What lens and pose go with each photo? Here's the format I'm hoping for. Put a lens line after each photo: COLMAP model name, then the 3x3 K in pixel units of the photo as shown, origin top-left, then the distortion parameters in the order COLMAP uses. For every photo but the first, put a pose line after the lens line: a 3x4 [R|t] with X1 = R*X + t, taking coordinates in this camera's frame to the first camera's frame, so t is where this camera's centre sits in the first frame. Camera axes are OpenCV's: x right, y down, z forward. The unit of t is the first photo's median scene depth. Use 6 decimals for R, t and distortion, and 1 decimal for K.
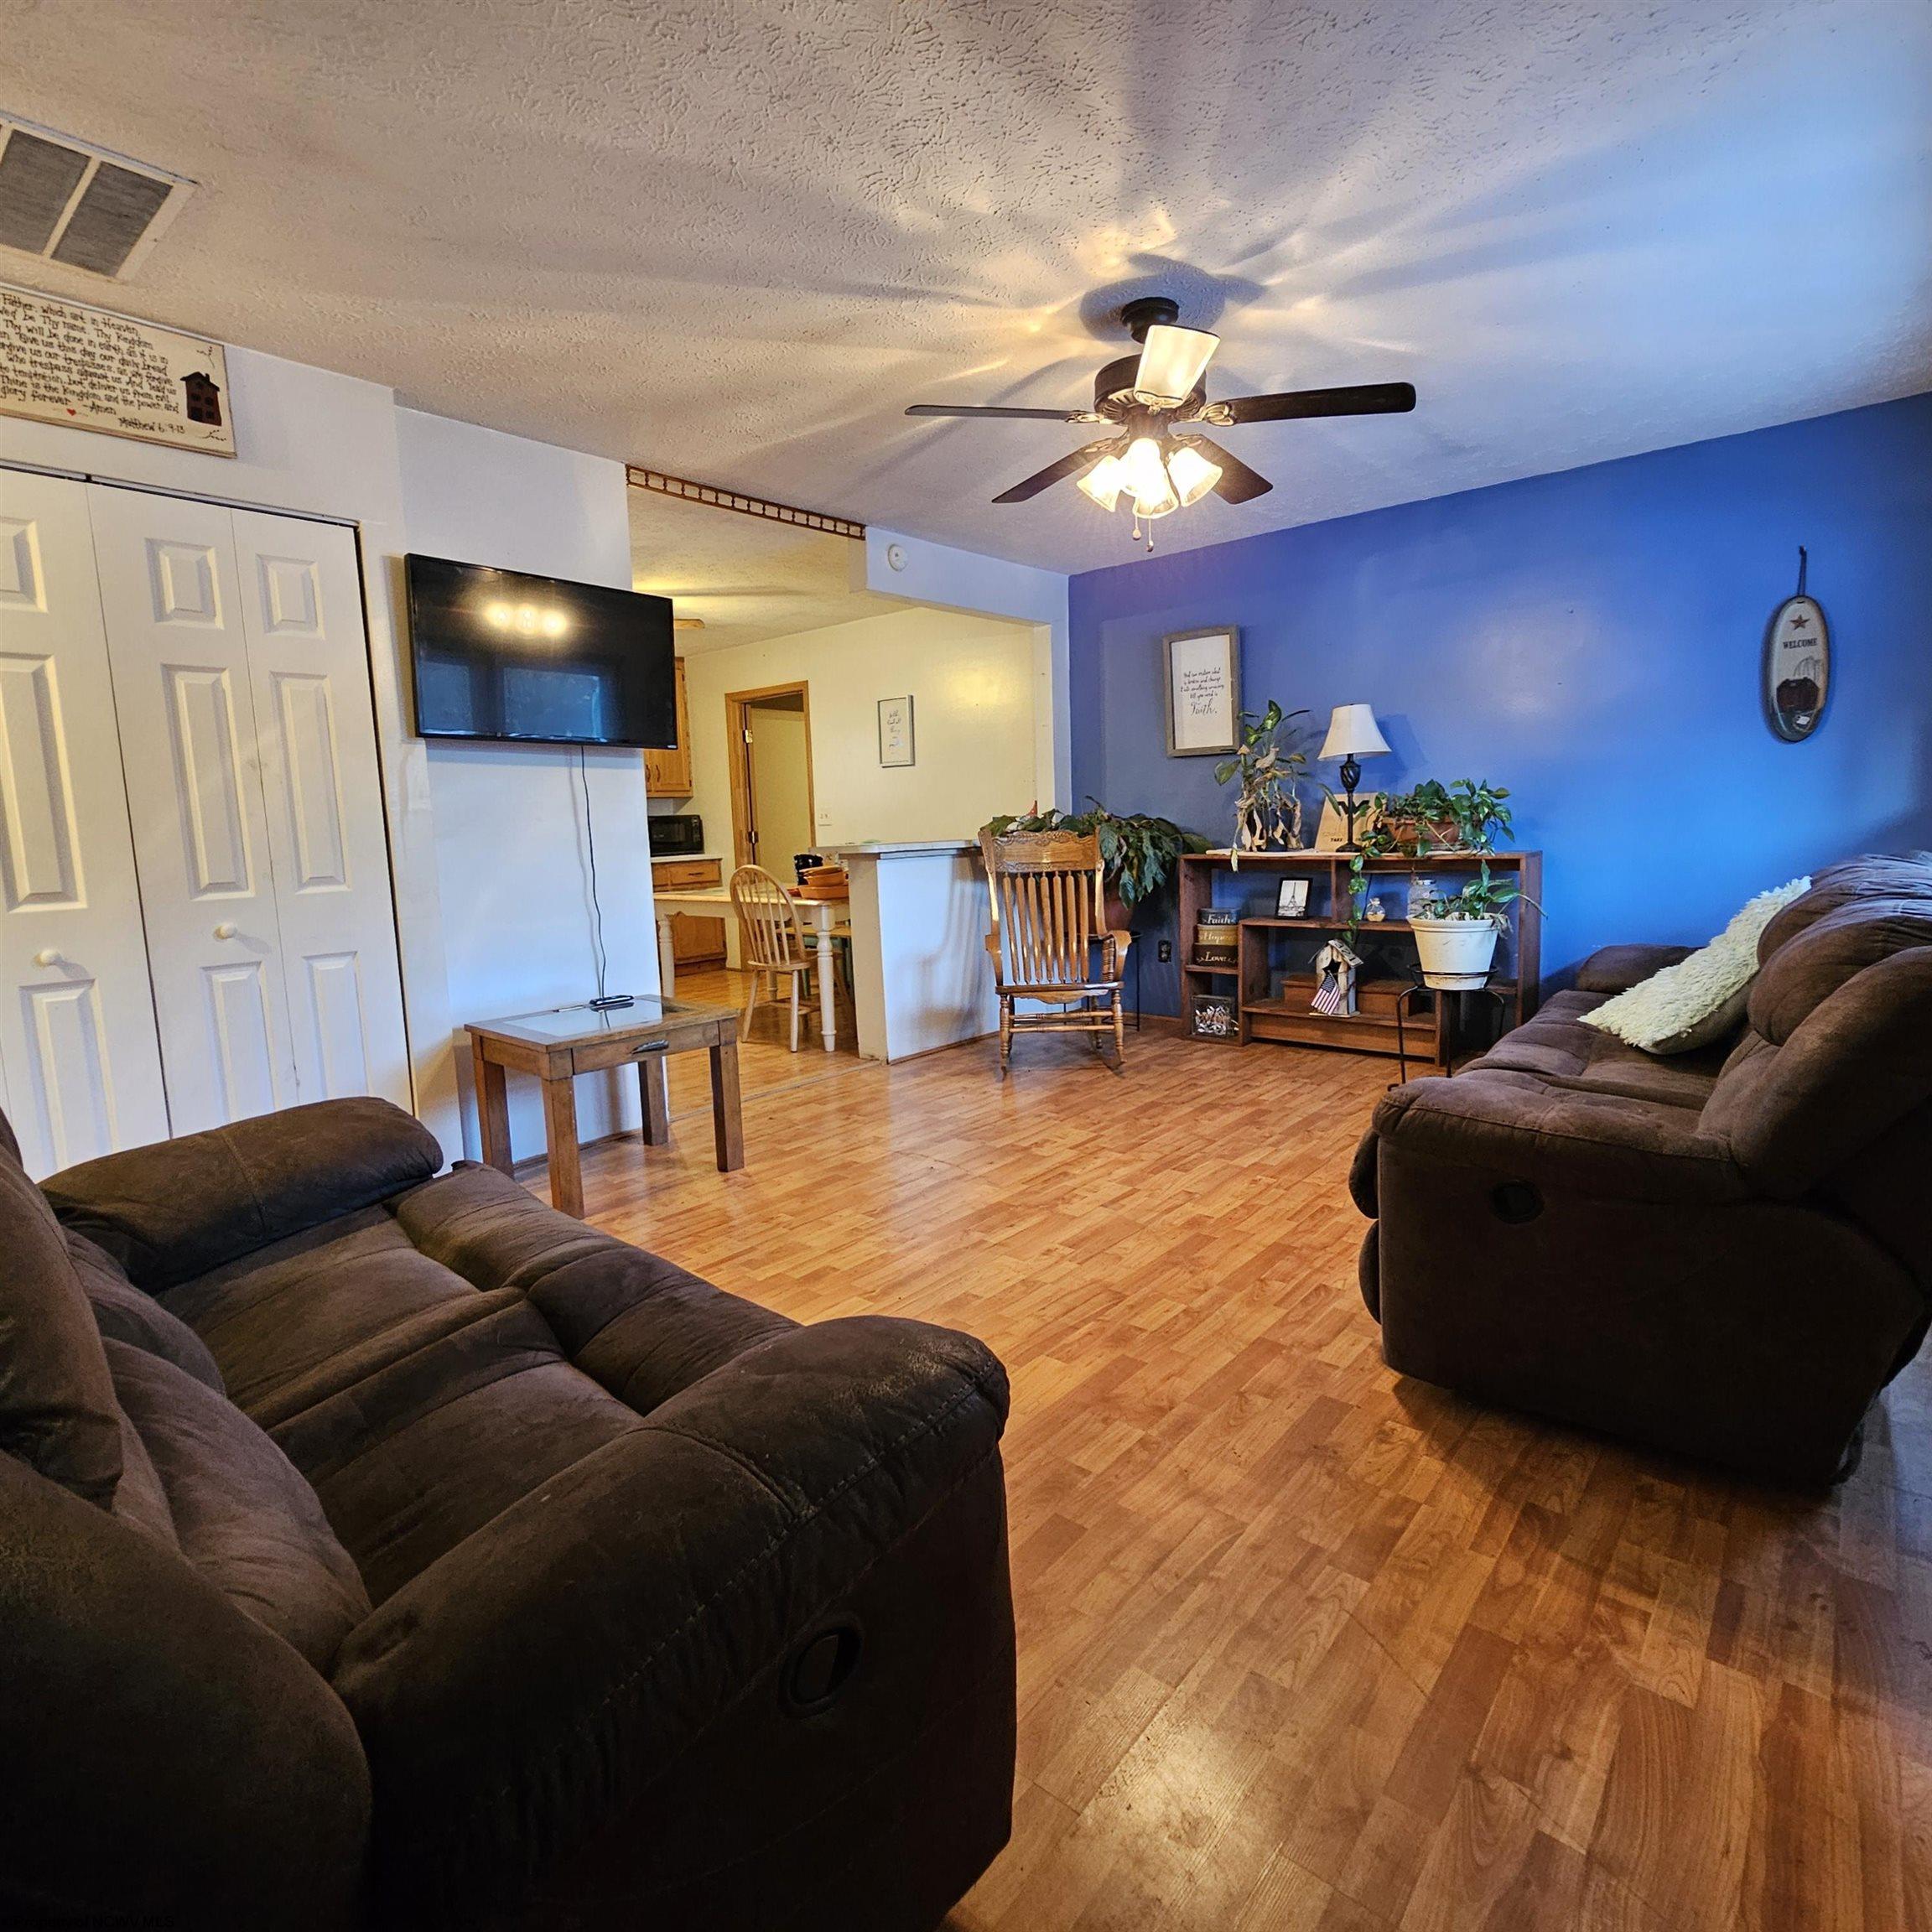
lens RADIAL K [[1047.2, 0, 961.4], [0, 1047.2, 953.9], [0, 0, 1]] dist [-0.010512, -0.000950]
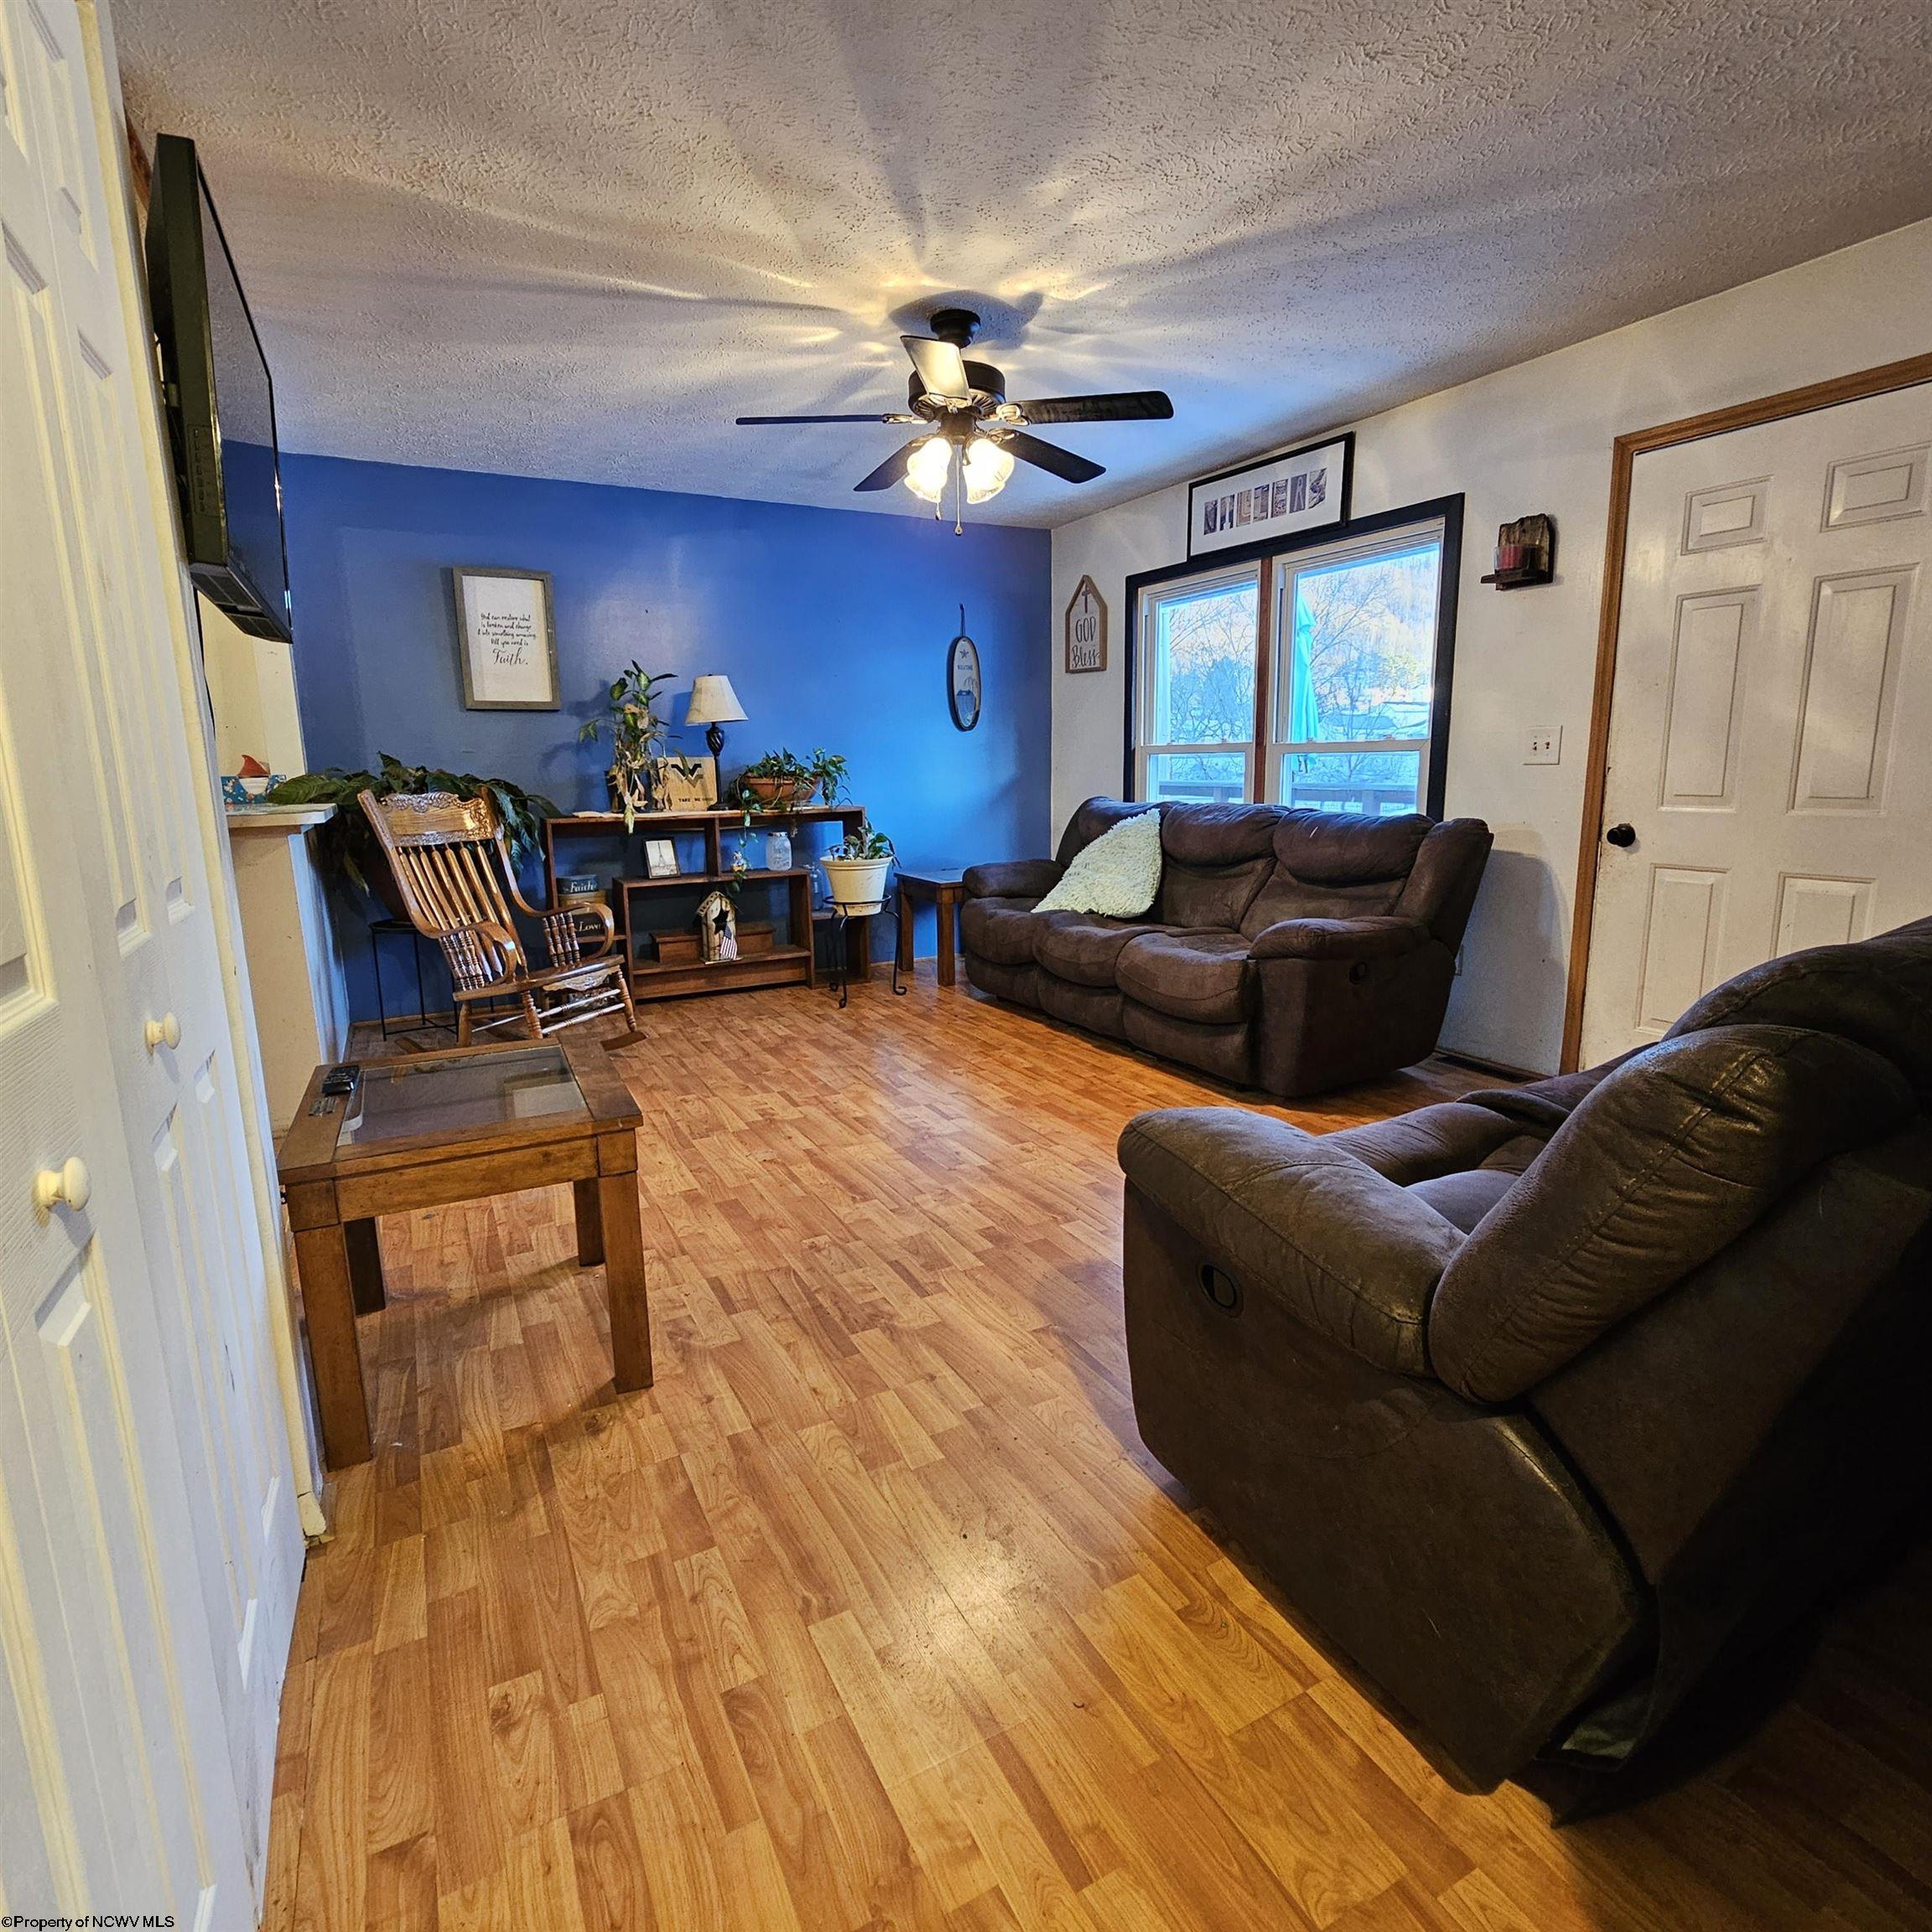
lens RADIAL K [[1047.2, 0, 960.2], [0, 1047.2, 968.6], [0, 0, 1]] dist [-0.010512, -0.000950]
pose [[0.359470, -0.155652, 0.920083, -0.748676], [0.121290, 0.985420, 0.119318, -0.044725], [-0.925240, 0.068706, 0.373108, 0.480487]]
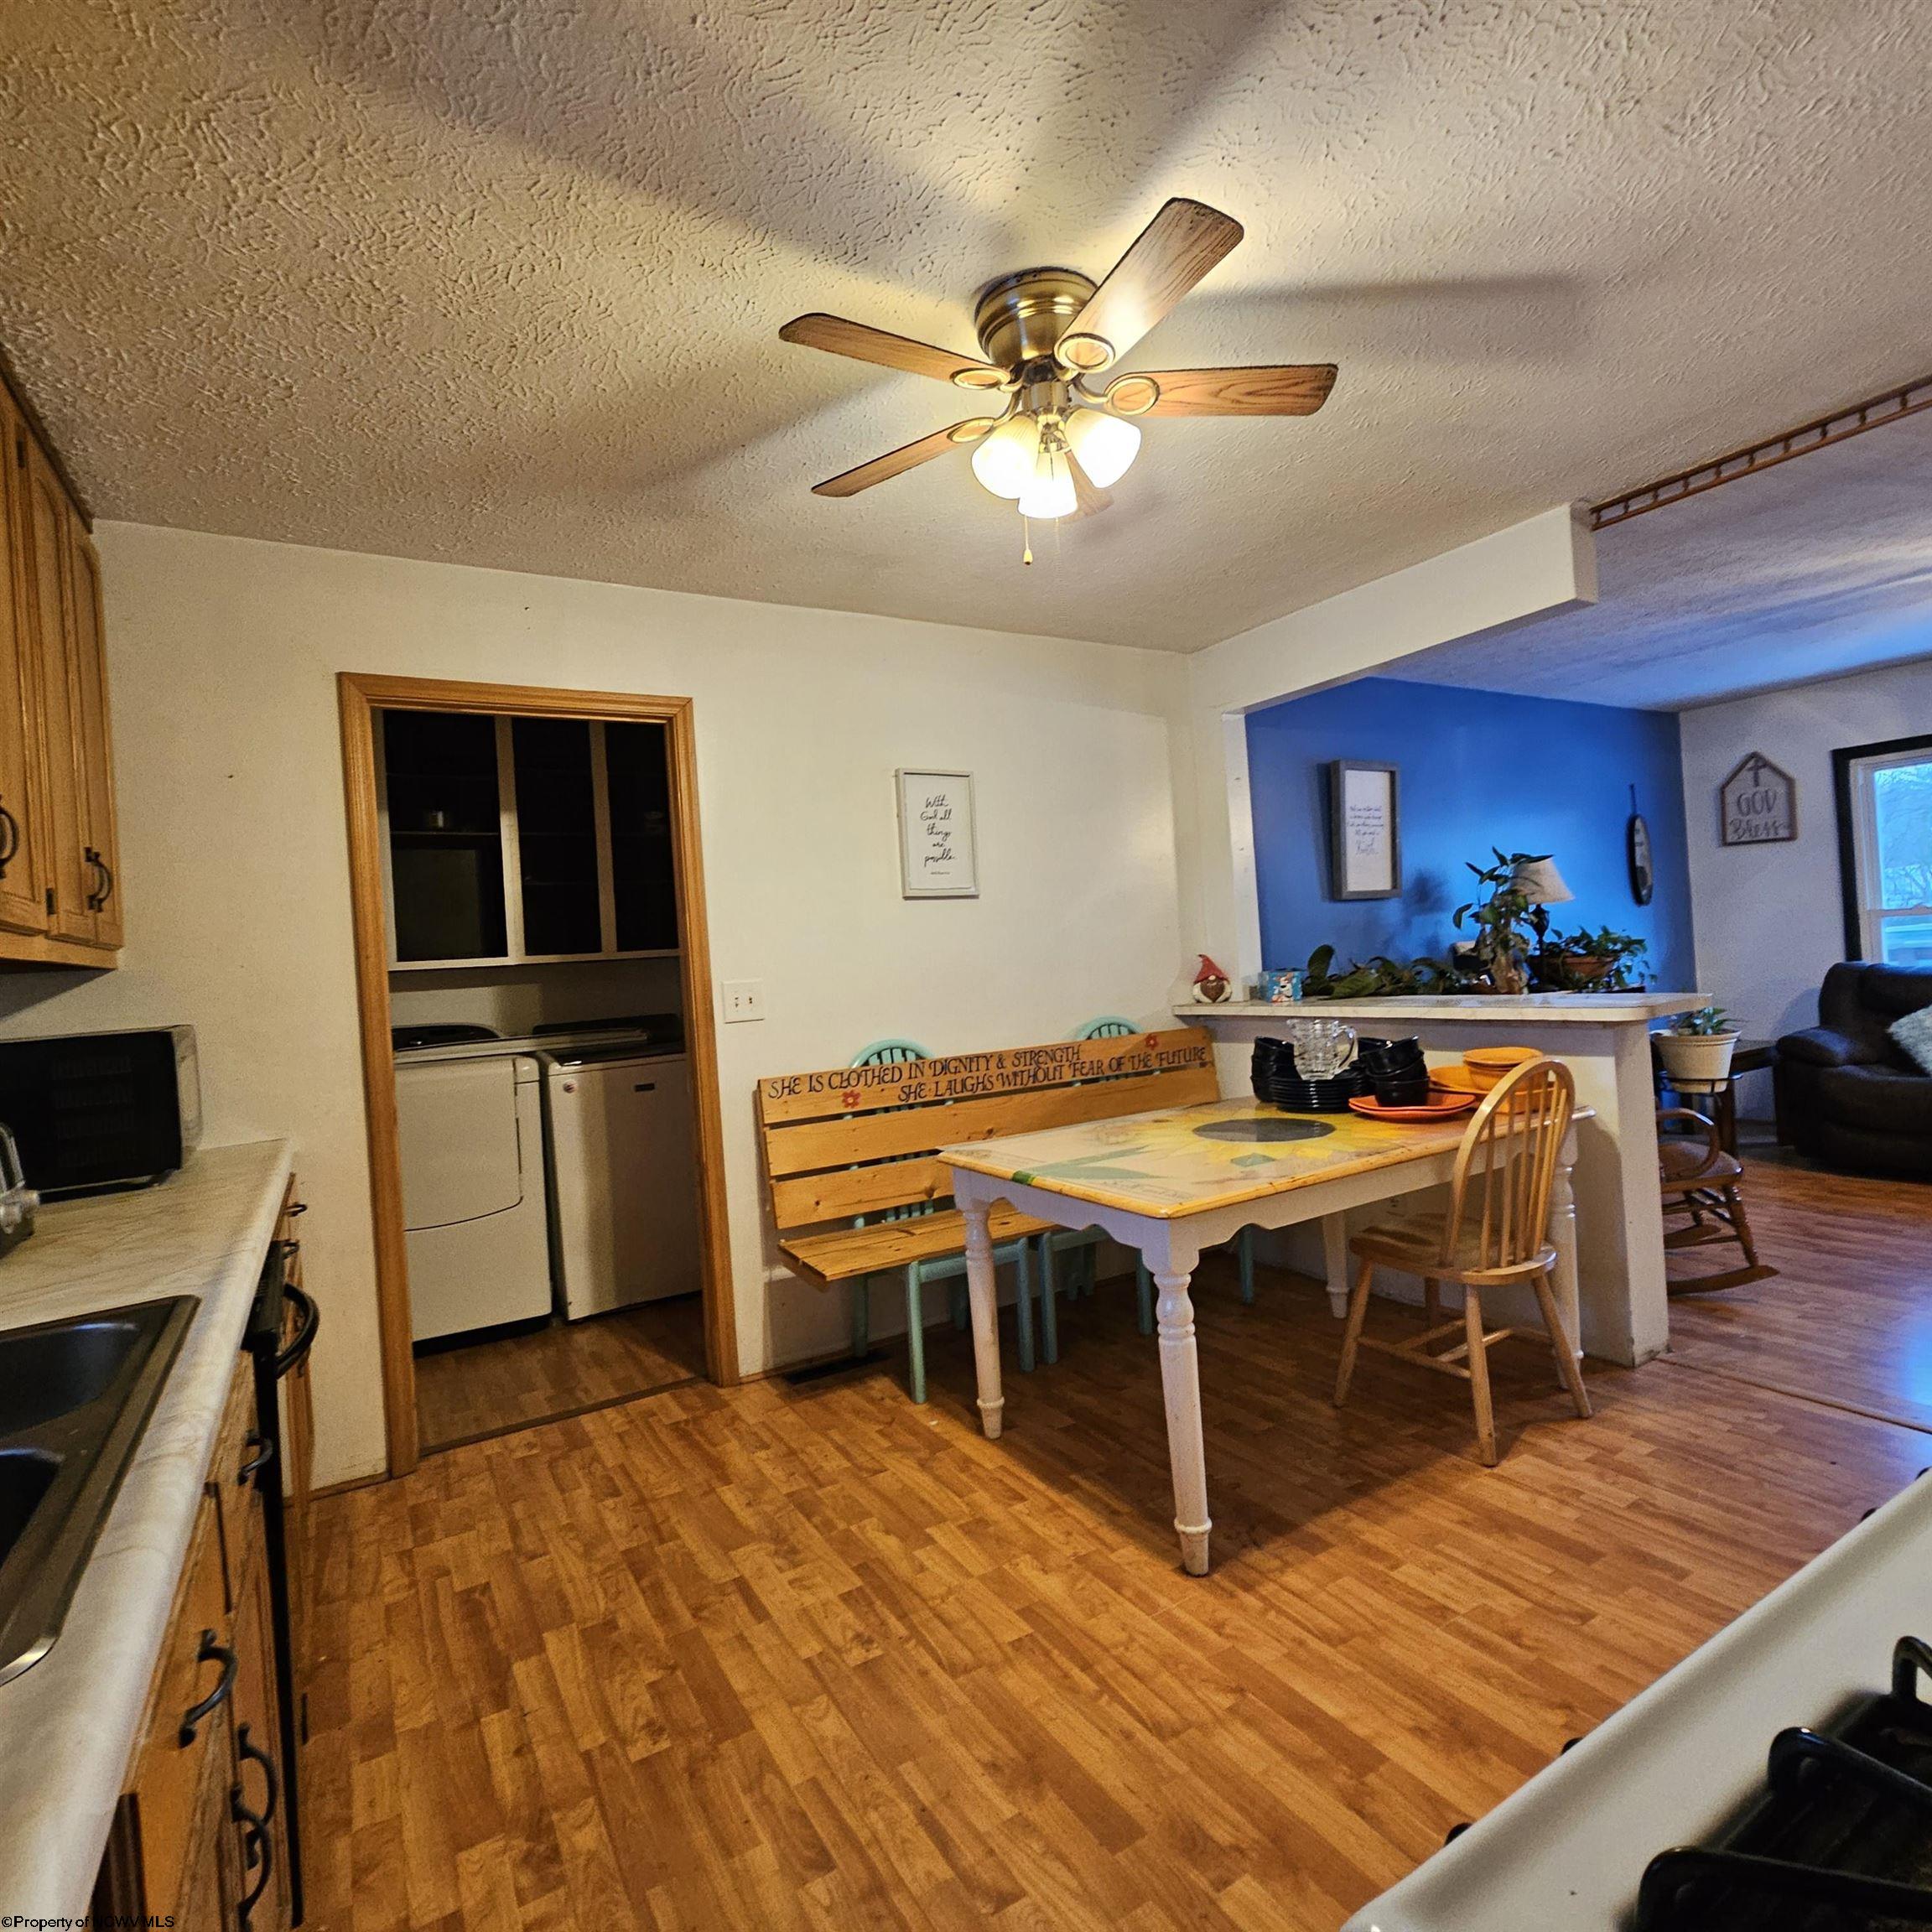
lens RADIAL K [[1047.2, 0, 964.7], [0, 1047.2, 958.5], [0, 0, 1]] dist [-0.010512, -0.000950]
pose [[0.317542, 0.006667, 0.948221, -1.062803], [0.173114, 0.982762, -0.064883, -0.215326], [-0.932308, 0.184754, 0.310914, 1.581388]]
